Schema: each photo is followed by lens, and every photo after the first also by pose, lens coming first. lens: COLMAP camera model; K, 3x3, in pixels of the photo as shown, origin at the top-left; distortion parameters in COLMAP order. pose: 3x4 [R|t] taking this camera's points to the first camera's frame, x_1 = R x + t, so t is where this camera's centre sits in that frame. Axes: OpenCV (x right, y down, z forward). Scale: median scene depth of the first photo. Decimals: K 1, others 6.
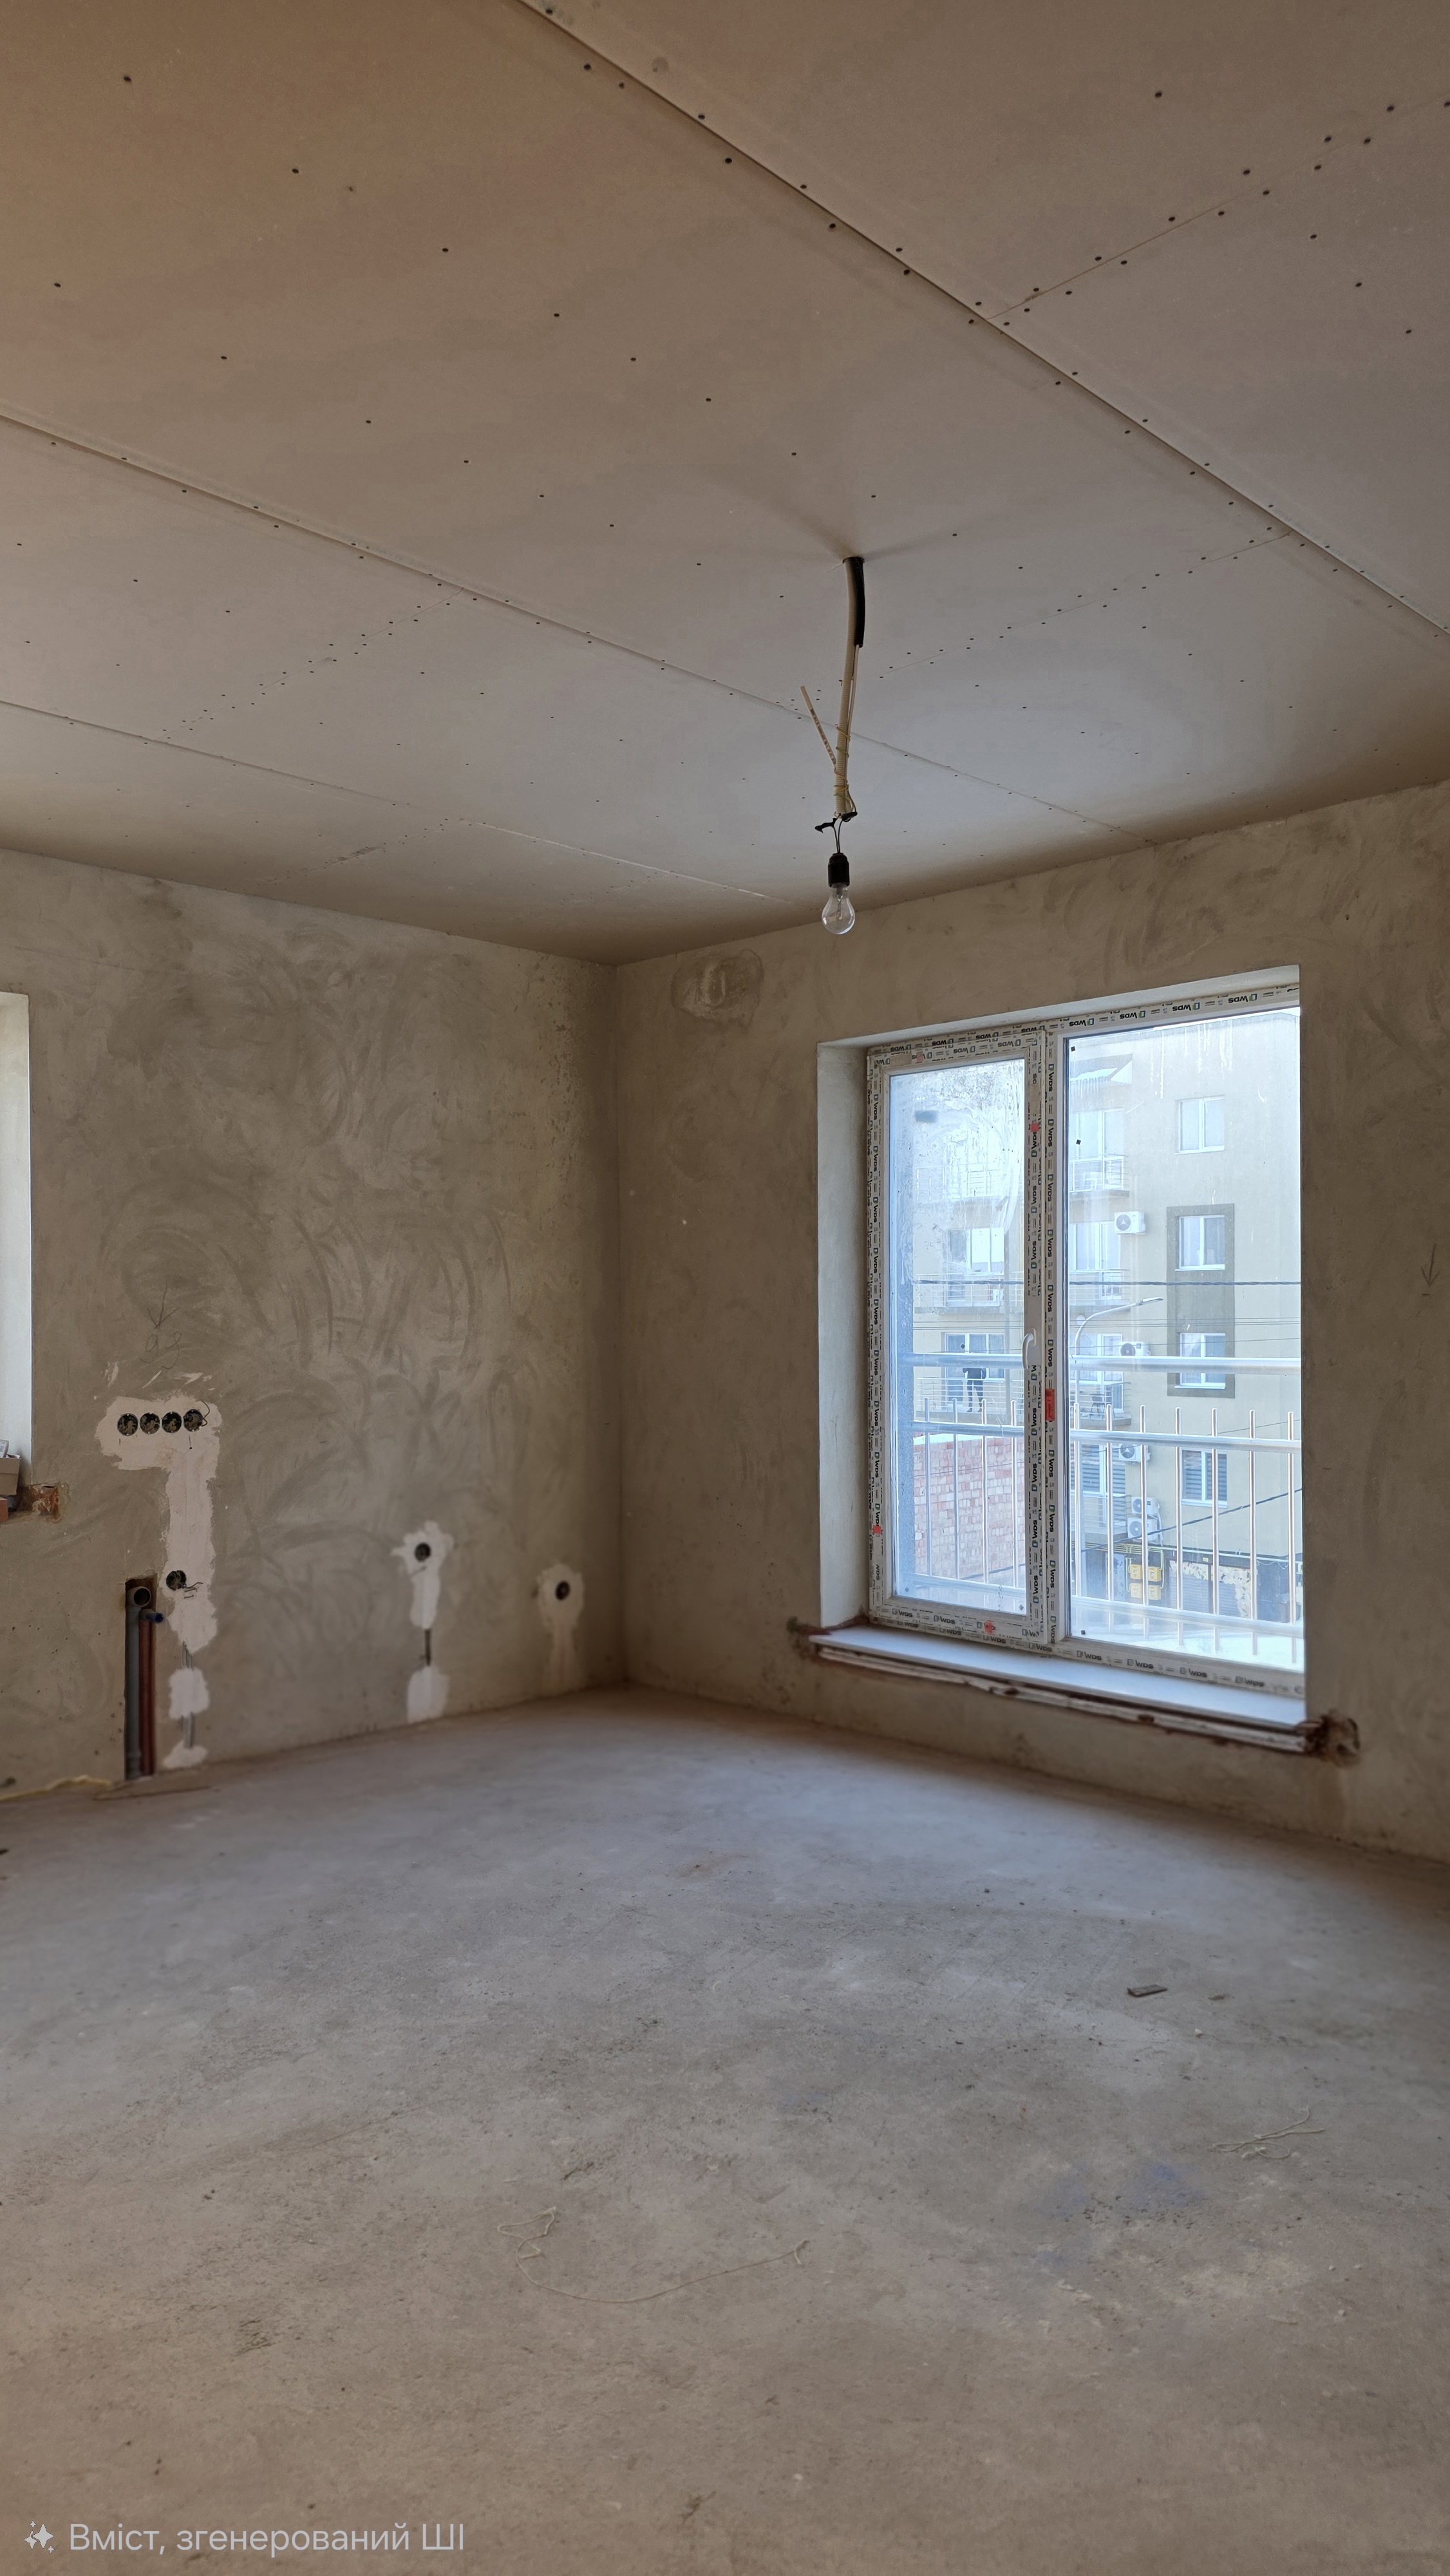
lens RADIAL K [[1725.8, 0, 716.1], [0, 1725.8, 1311.8], [0, 0, 1]] dist [0.077870, -0.078807]
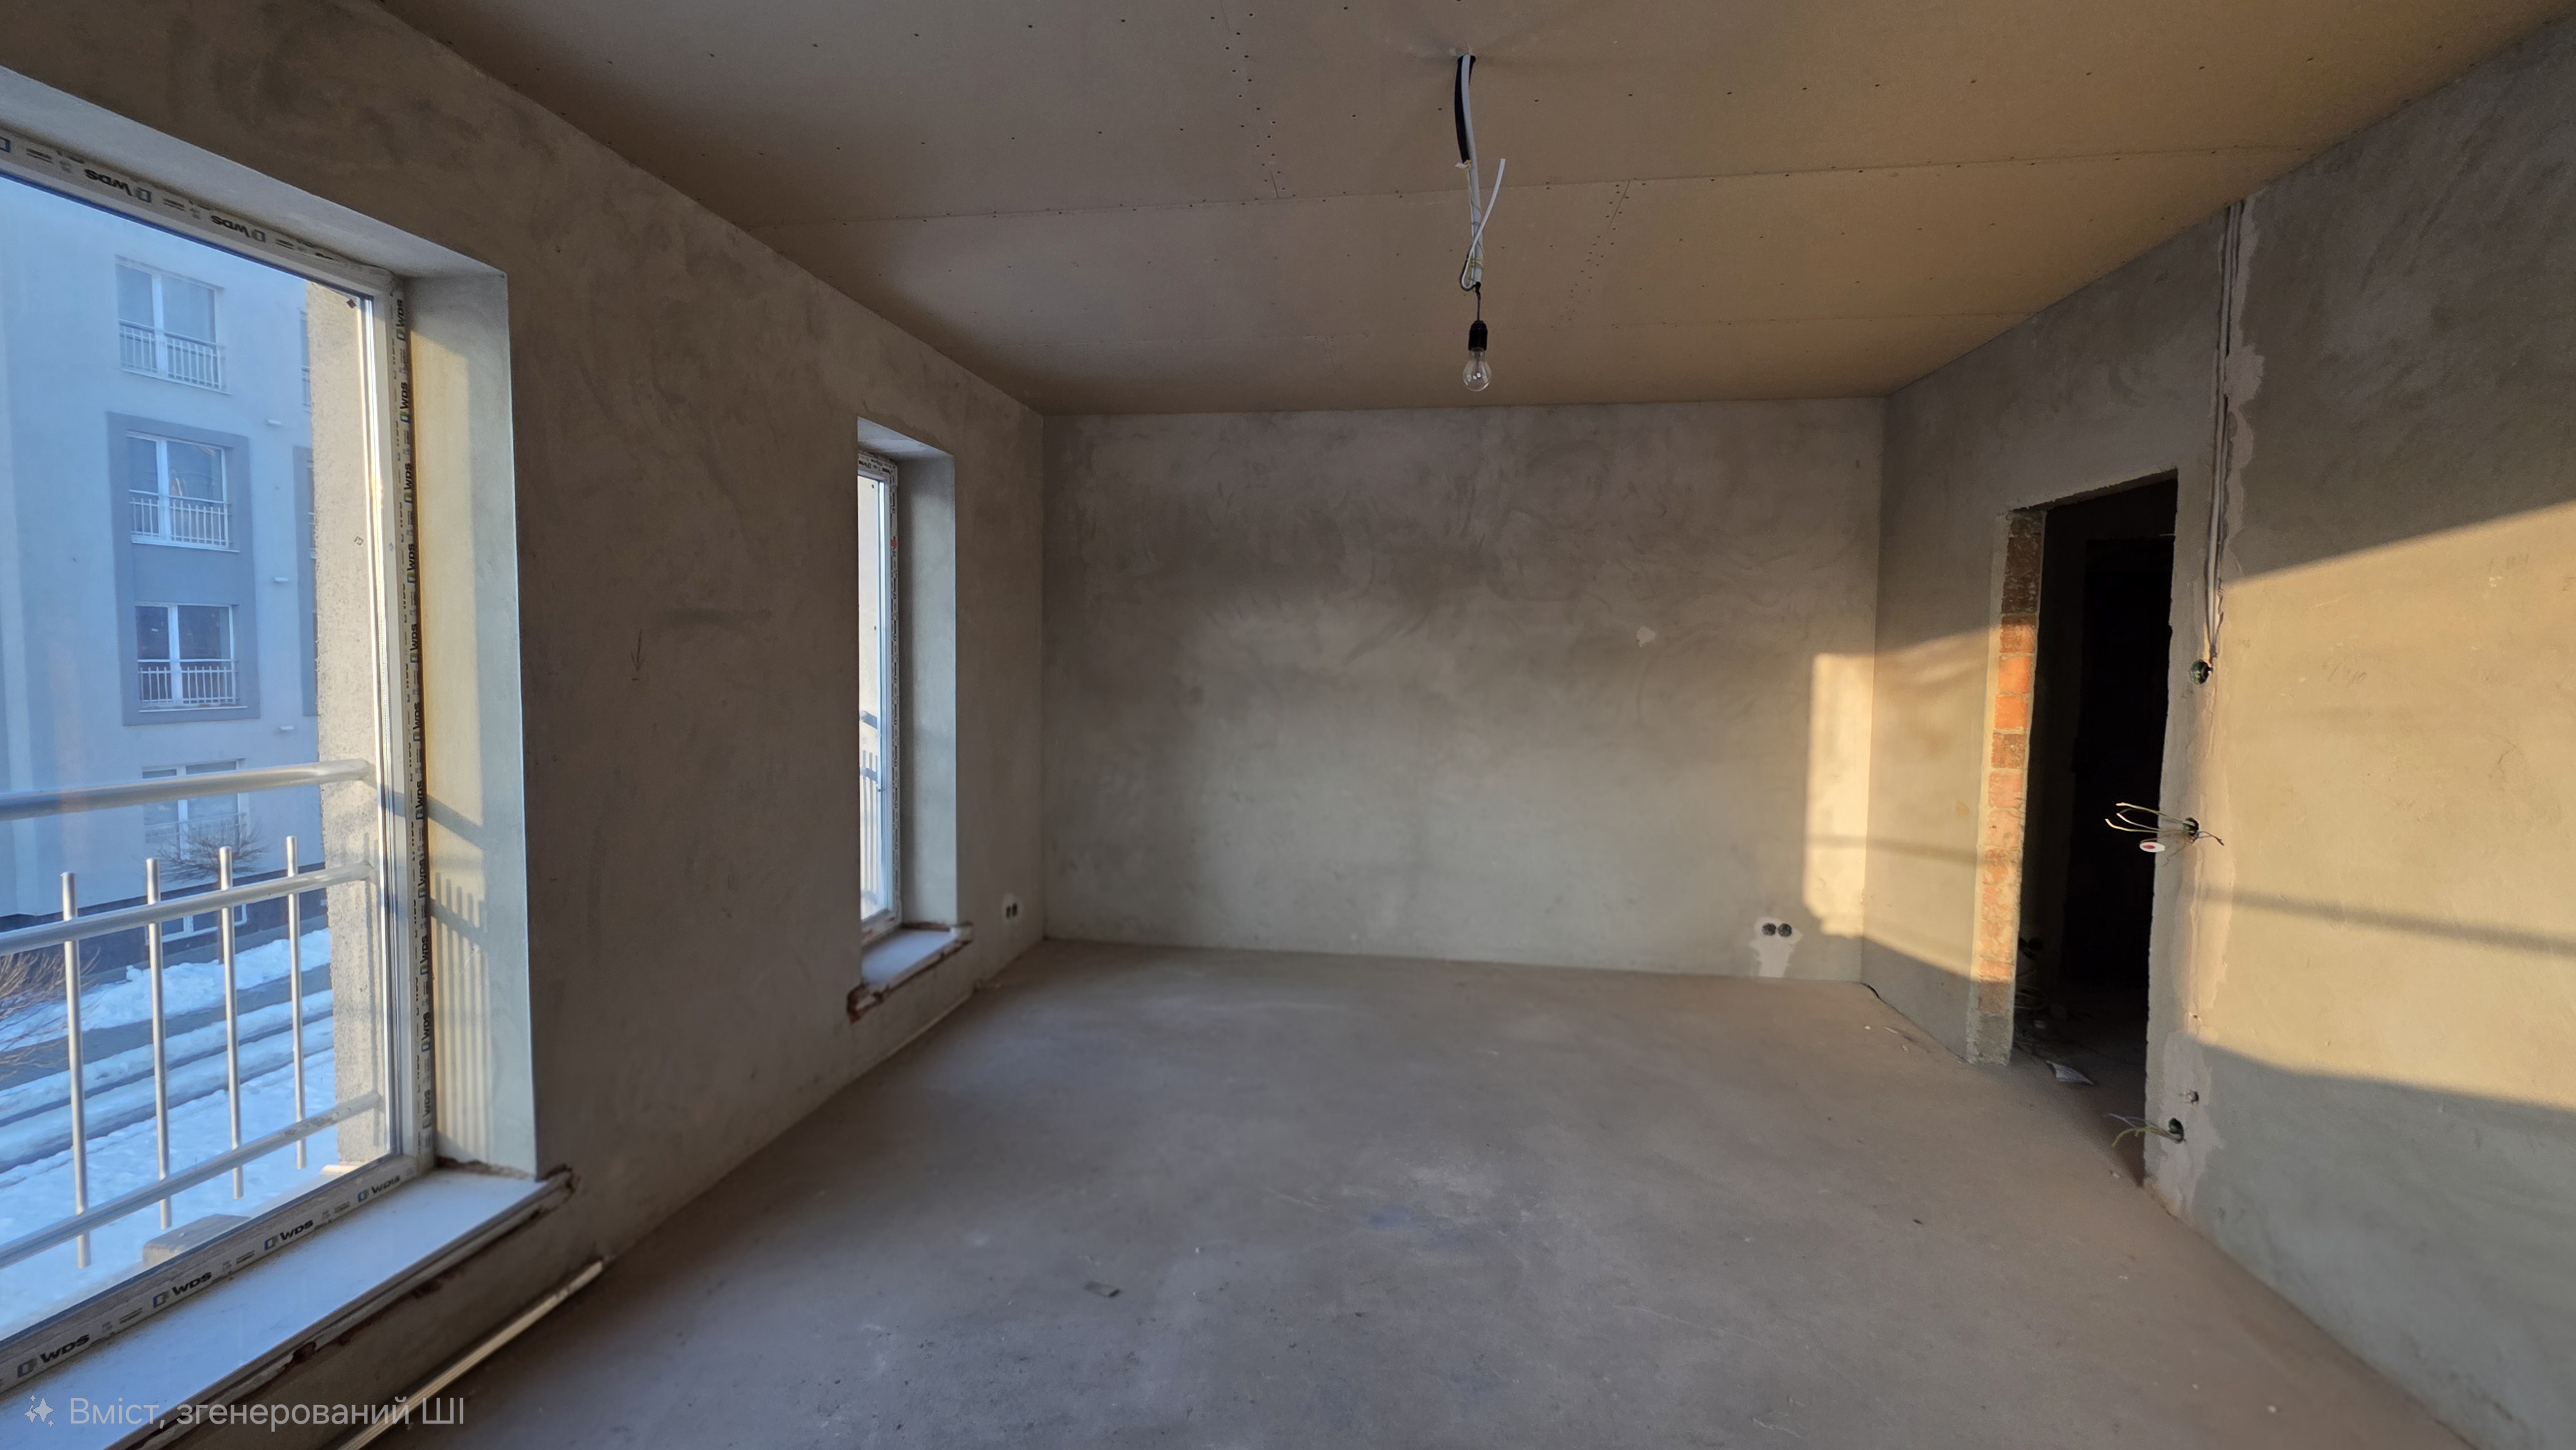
lens RADIAL K [[1024.2, 0, 1267.7], [0, 1024.2, 711.5], [0, 0, 1]] dist [0.003904, -0.000487]
pose [[-0.593517, -0.048835, 0.803339, -0.227806], [-0.013185, 0.998613, 0.050965, -0.021019], [-0.804714, 0.019656, -0.593338, 0.849242]]
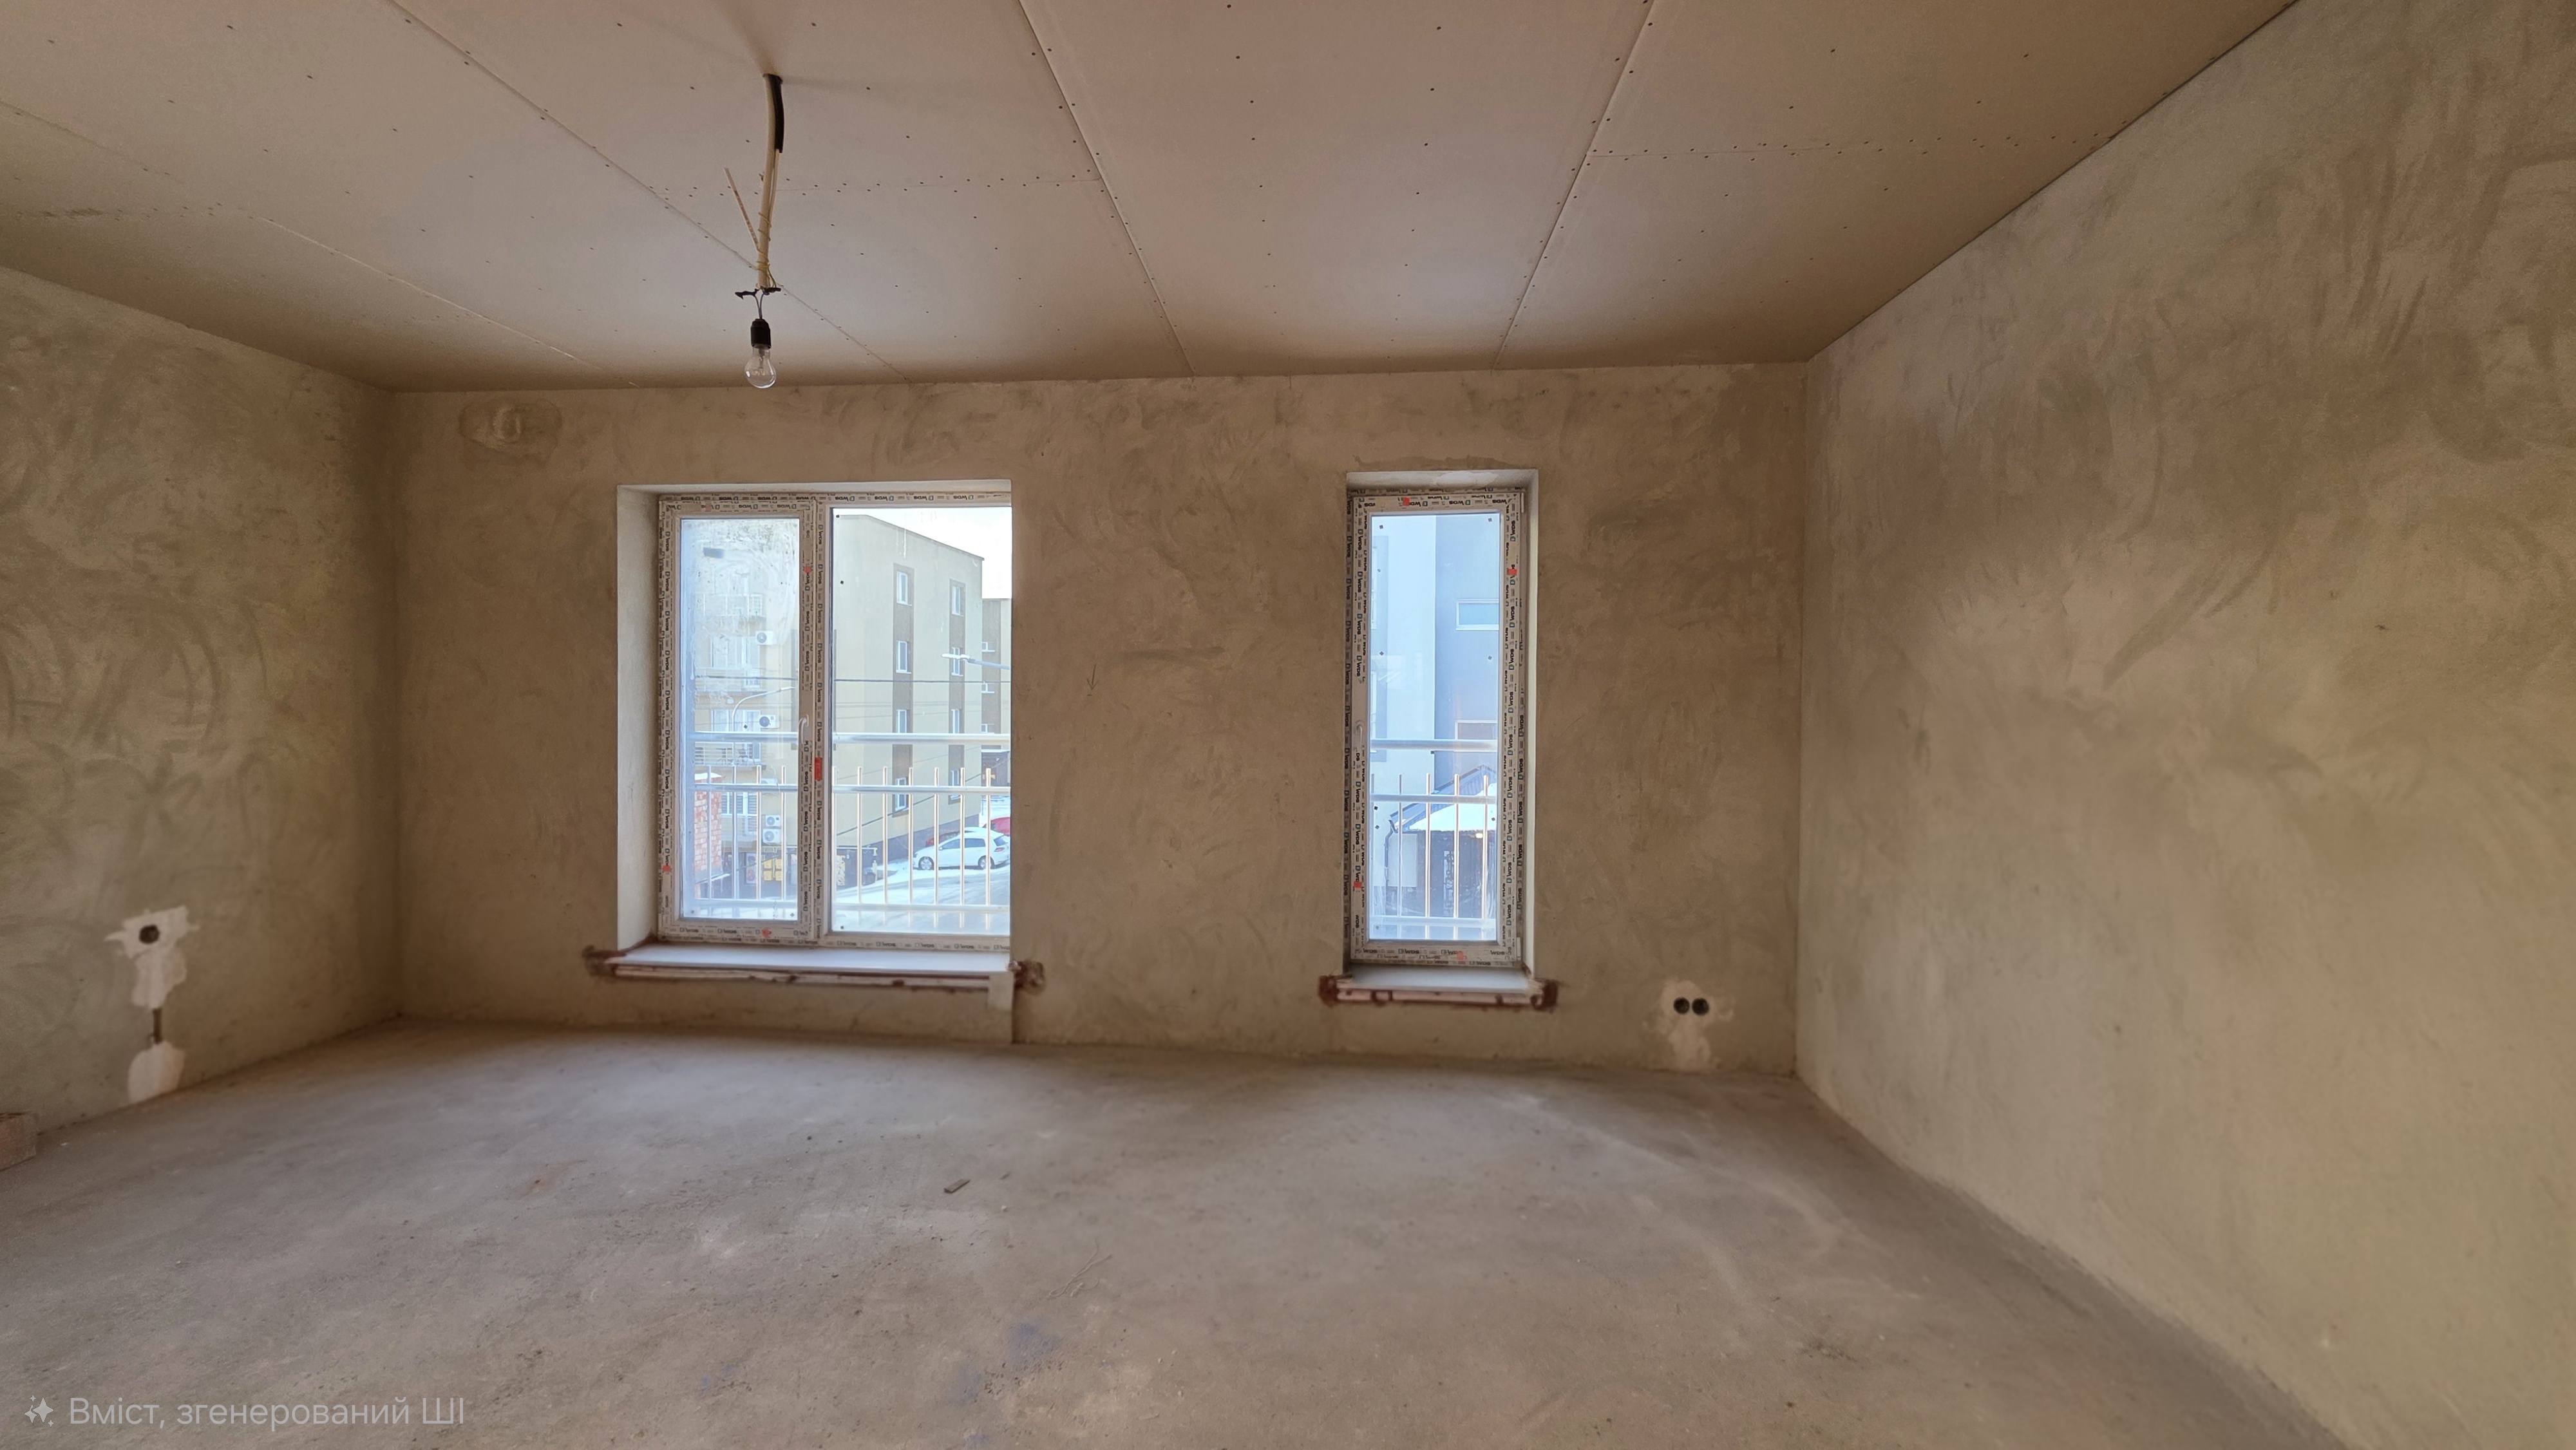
lens RADIAL K [[1024.2, 0, 1267.7], [0, 1024.2, 711.5], [0, 0, 1]] dist [0.003904, -0.000487]
pose [[0.763874, 0.002897, 0.645358, -0.064241], [-0.012451, 0.999870, 0.010248, -0.005365], [-0.645245, -0.015864, 0.763811, 0.135060]]
